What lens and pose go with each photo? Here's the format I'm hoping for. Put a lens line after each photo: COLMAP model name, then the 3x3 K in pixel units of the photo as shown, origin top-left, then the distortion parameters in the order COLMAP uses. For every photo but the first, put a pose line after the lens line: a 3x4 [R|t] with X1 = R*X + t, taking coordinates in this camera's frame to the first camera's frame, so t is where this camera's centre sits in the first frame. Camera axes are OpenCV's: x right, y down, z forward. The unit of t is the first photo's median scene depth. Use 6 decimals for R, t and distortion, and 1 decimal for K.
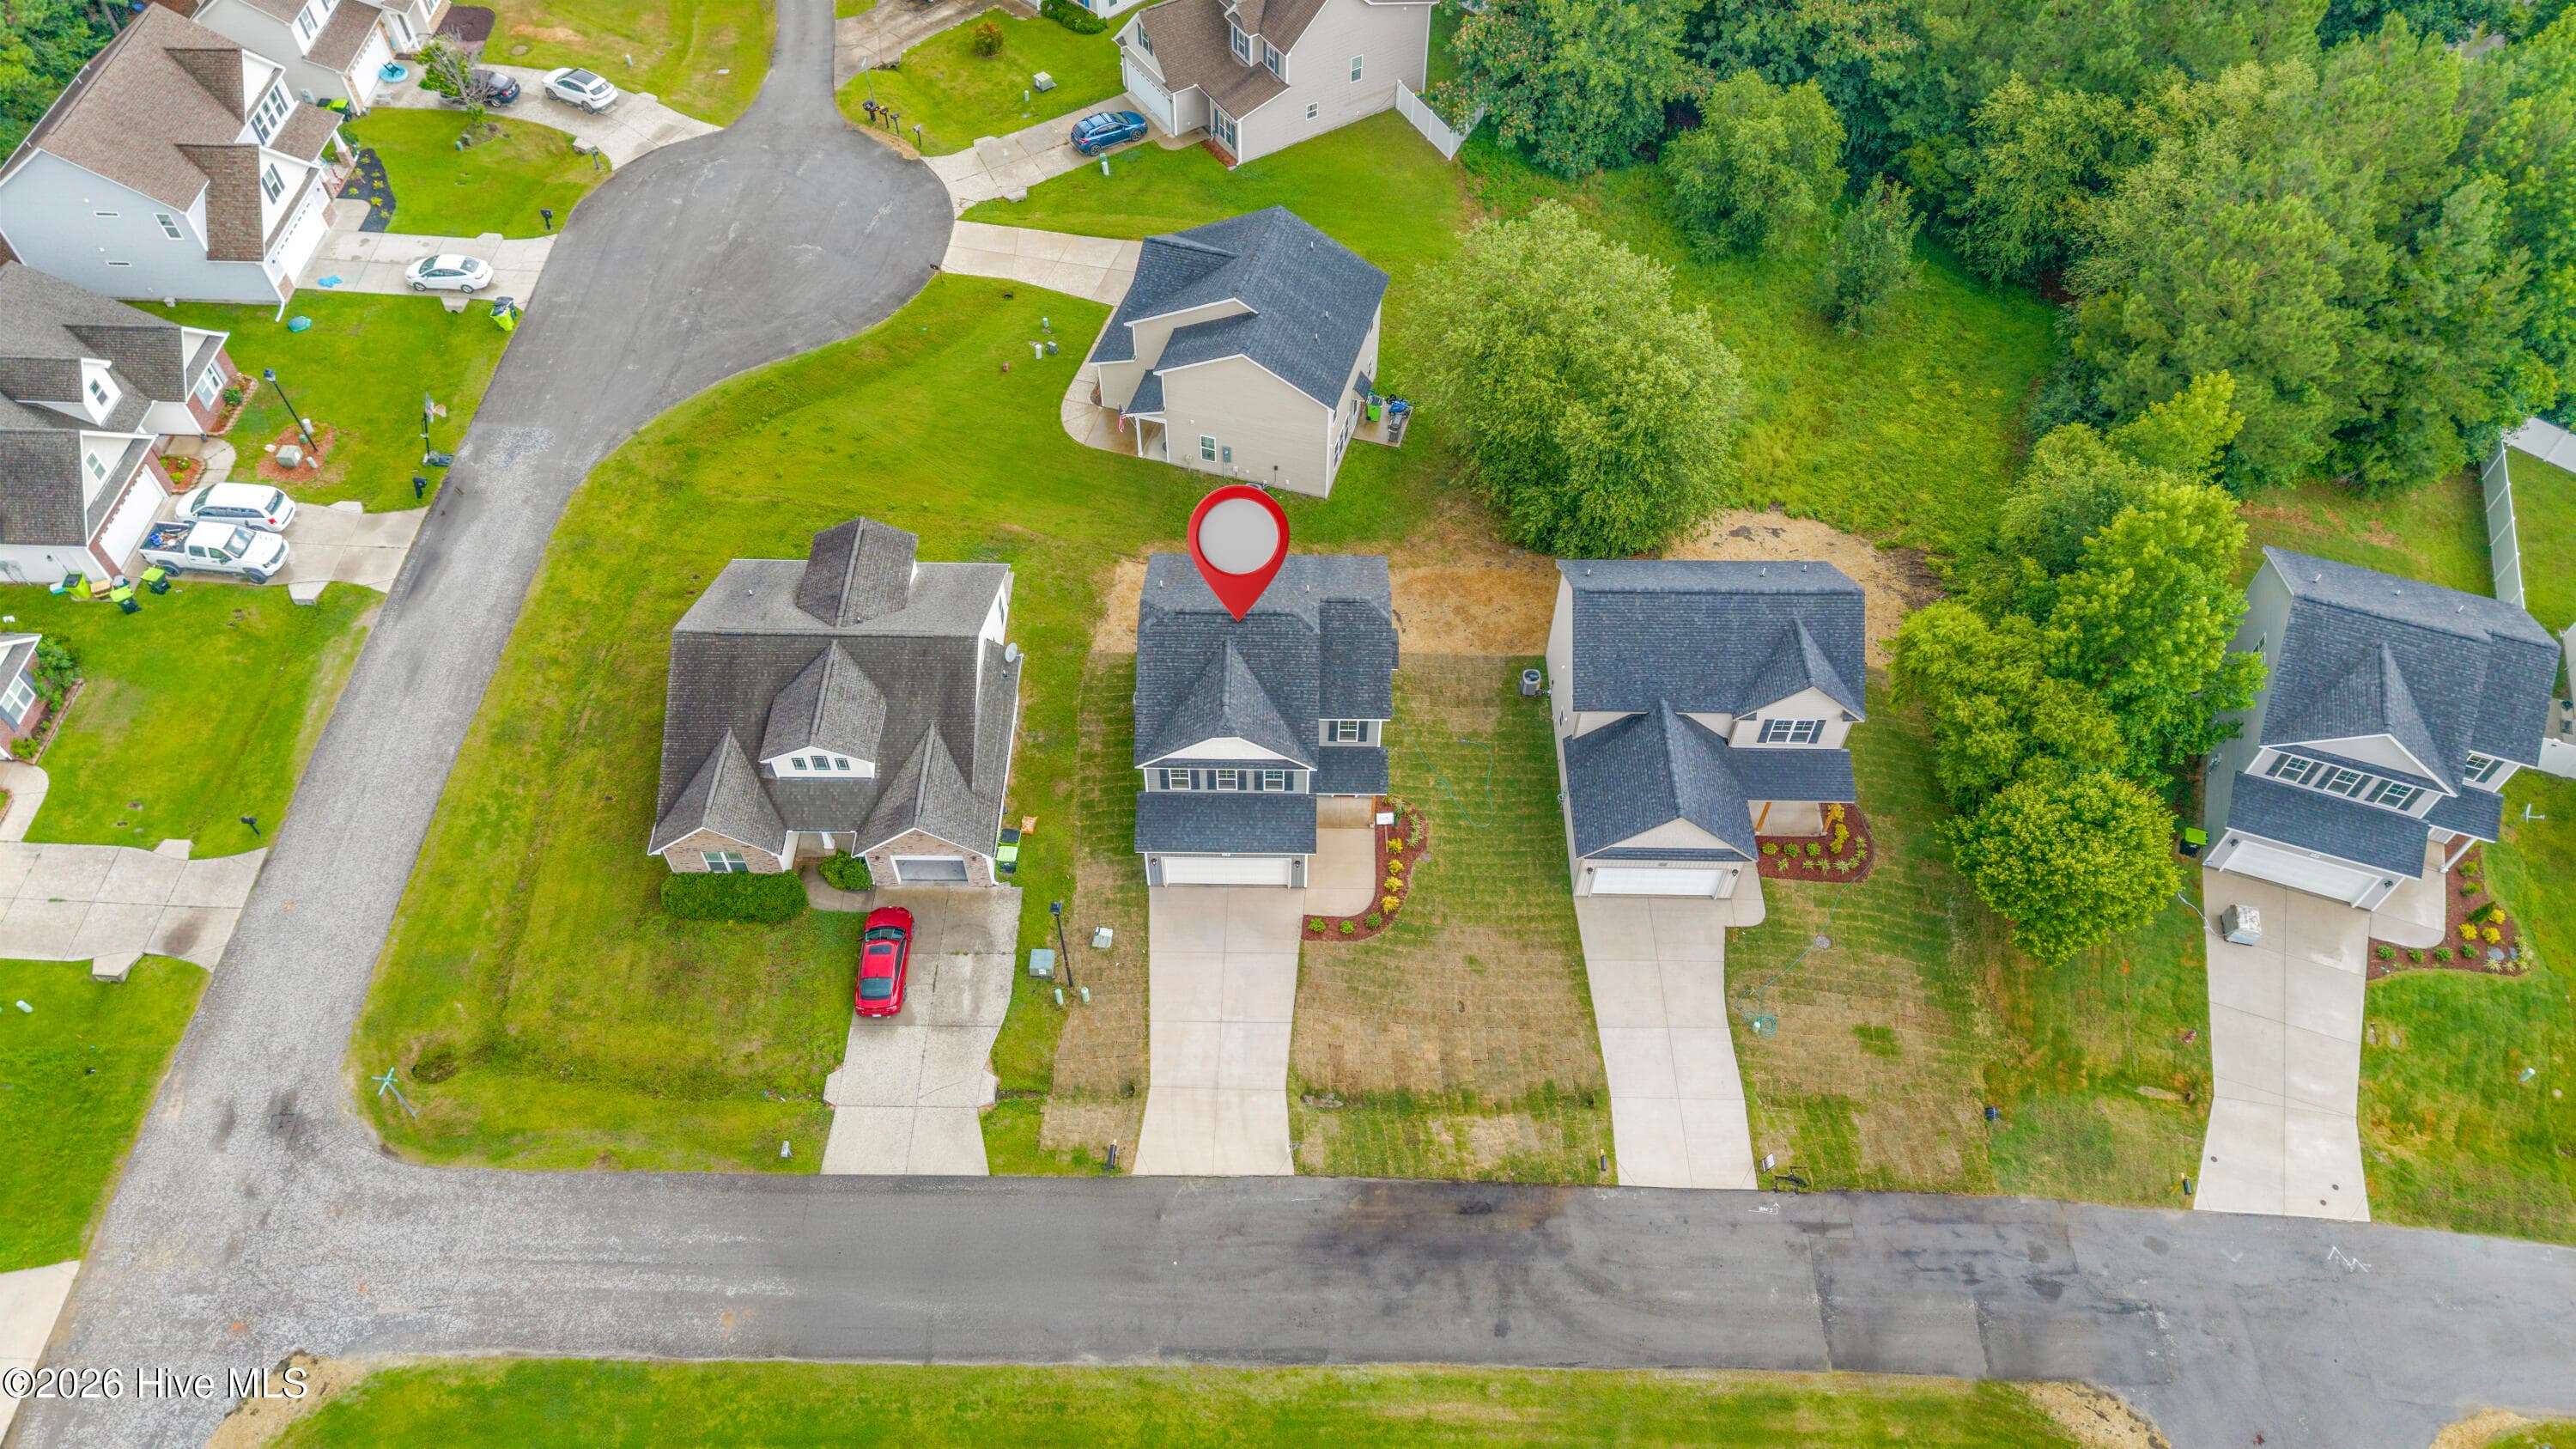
lens RADIAL K [[1772.2, 0, 1277.3], [0, 1772.2, 727.0], [0, 0, 1]] dist [0.005752, -0.002782]
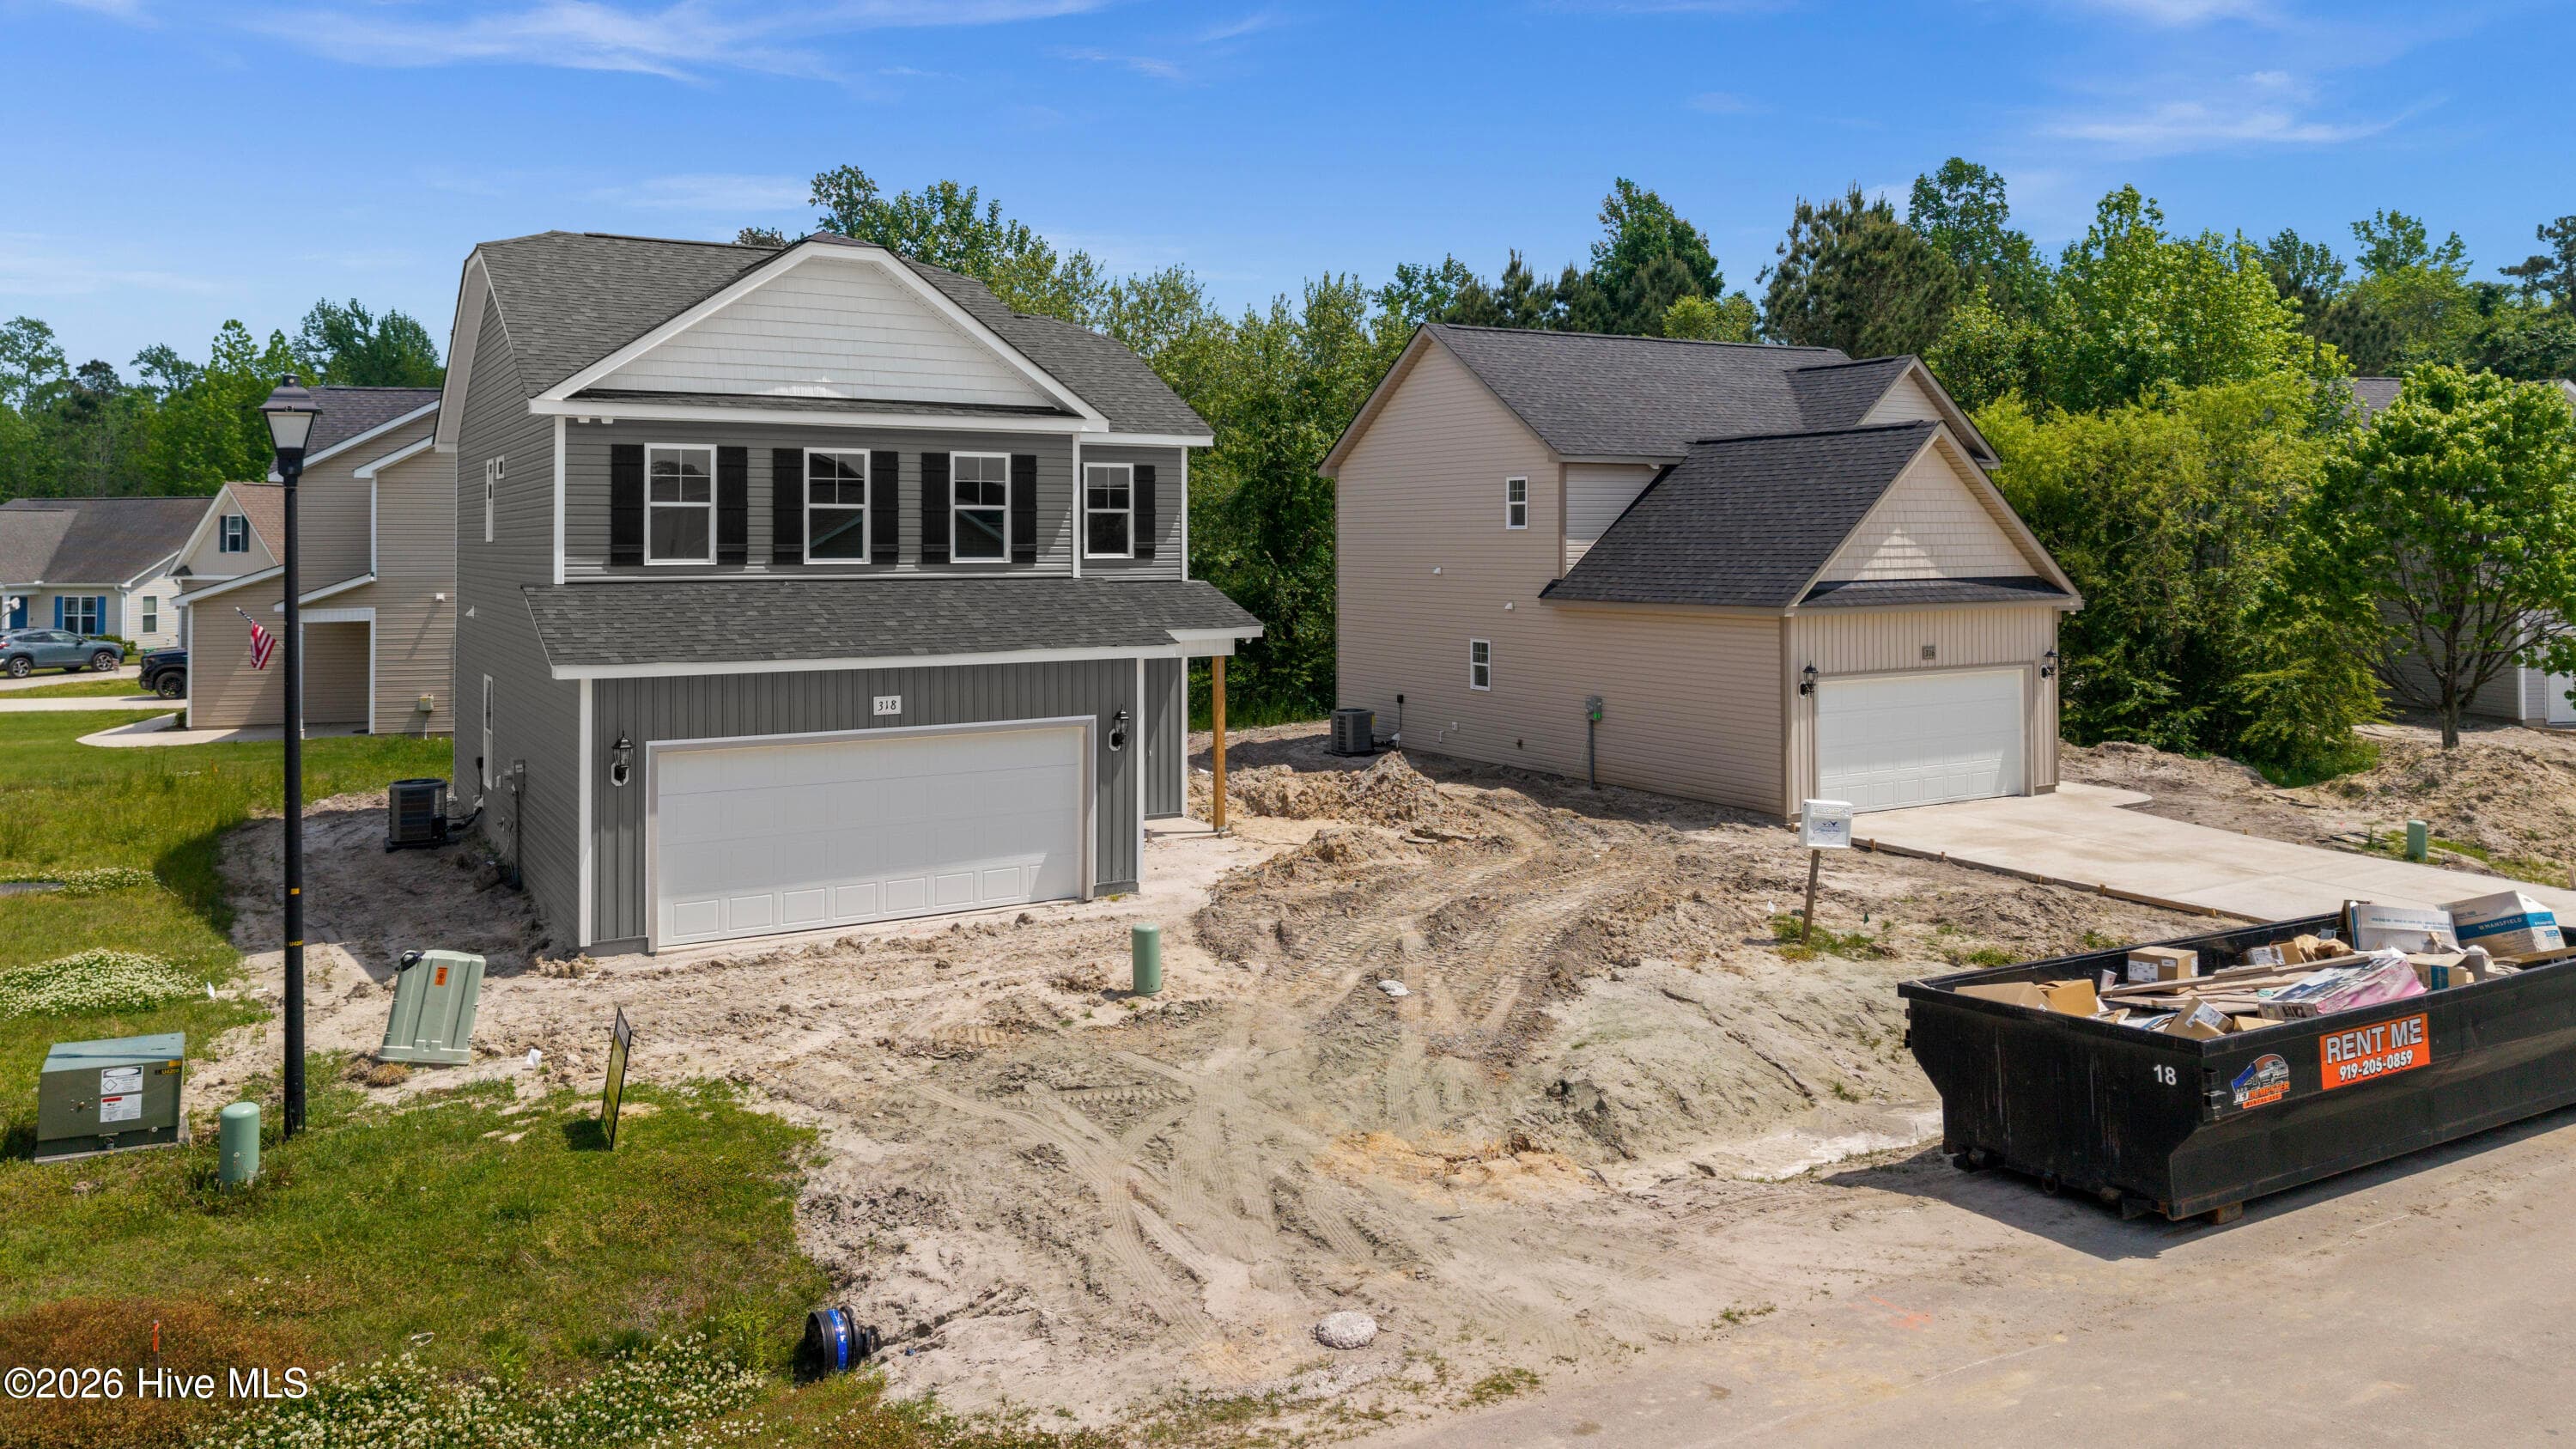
lens RADIAL K [[1797.9, 0, 1288.5], [0, 1797.9, 502.2], [0, 0, 1]] dist [0.049518, -0.041107]
pose [[0.859951, 0.003649, 0.510364, -0.119471], [0.401974, 0.611325, -0.681688, 0.272444], [-0.314485, 0.791371, 0.524243, 0.783564]]
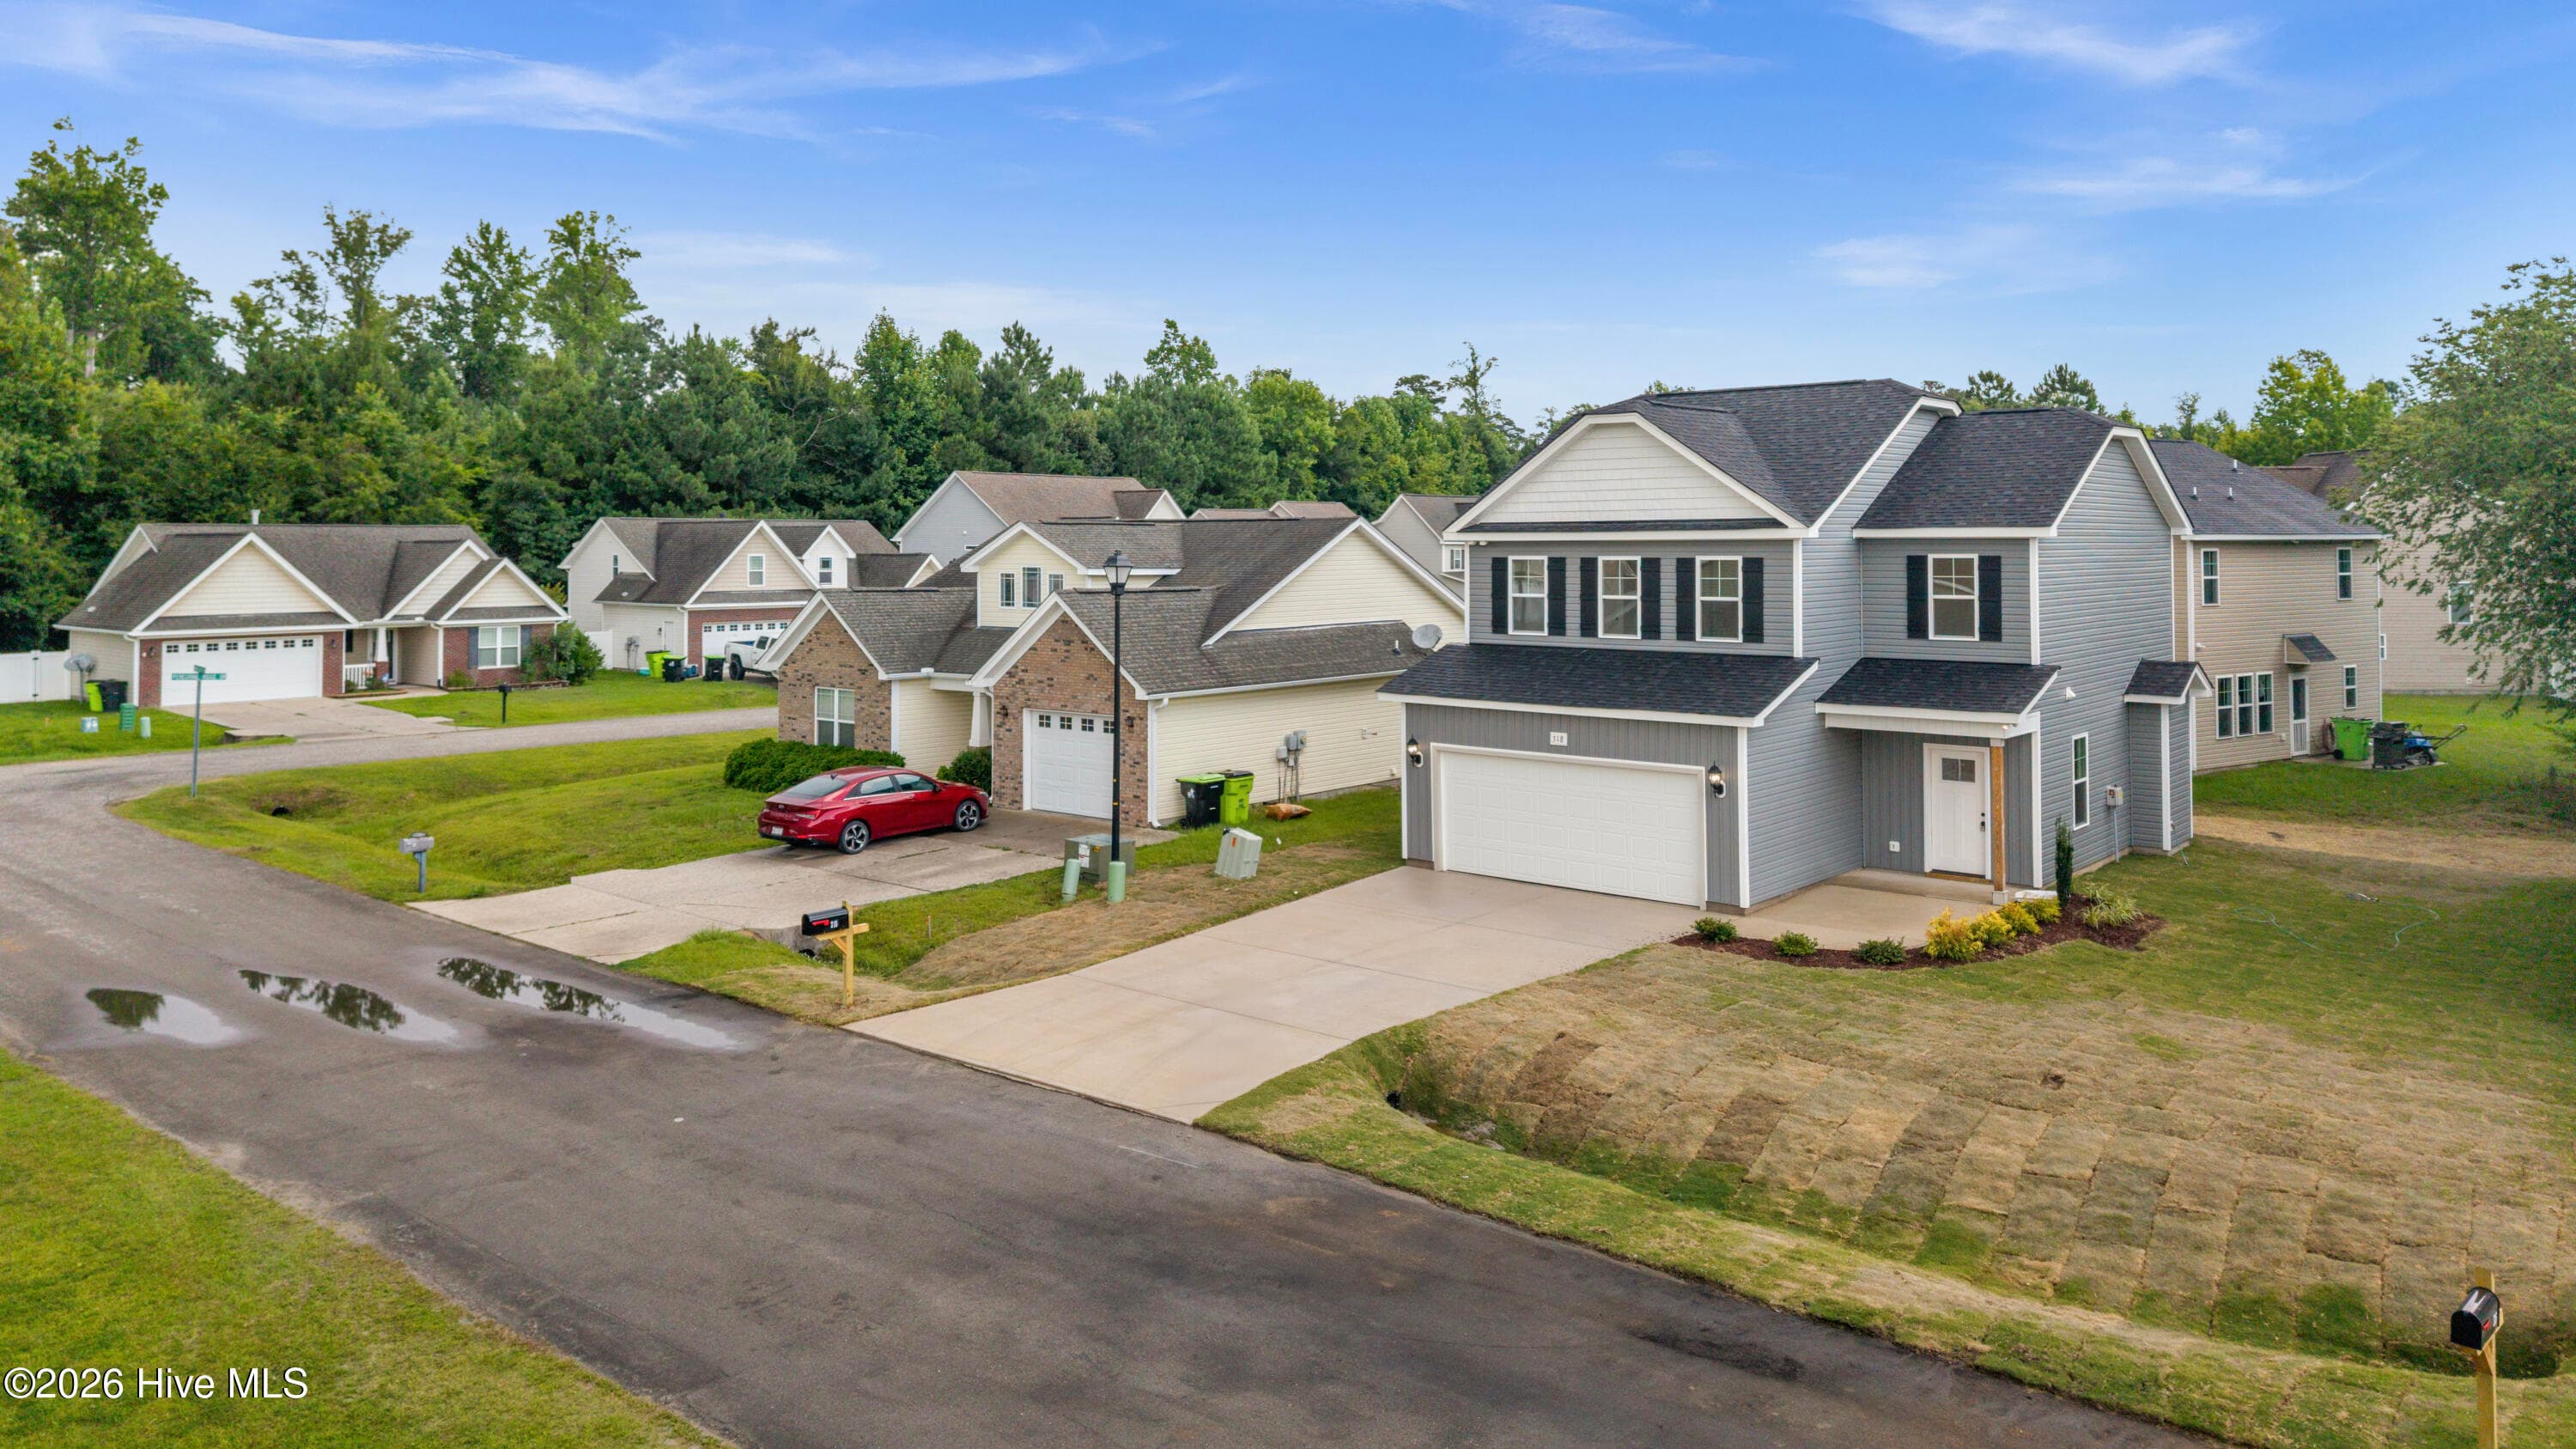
lens RADIAL K [[1774.8, 0, 1230.5], [0, 1774.8, 540.0], [0, 0, 1]] dist [0.065214, -0.115313]
pose [[0.756659, -0.007831, -0.653762, 0.184155], [-0.505608, 0.626954, -0.592696, 0.325296], [0.414520, 0.779017, 0.470431, 0.717815]]
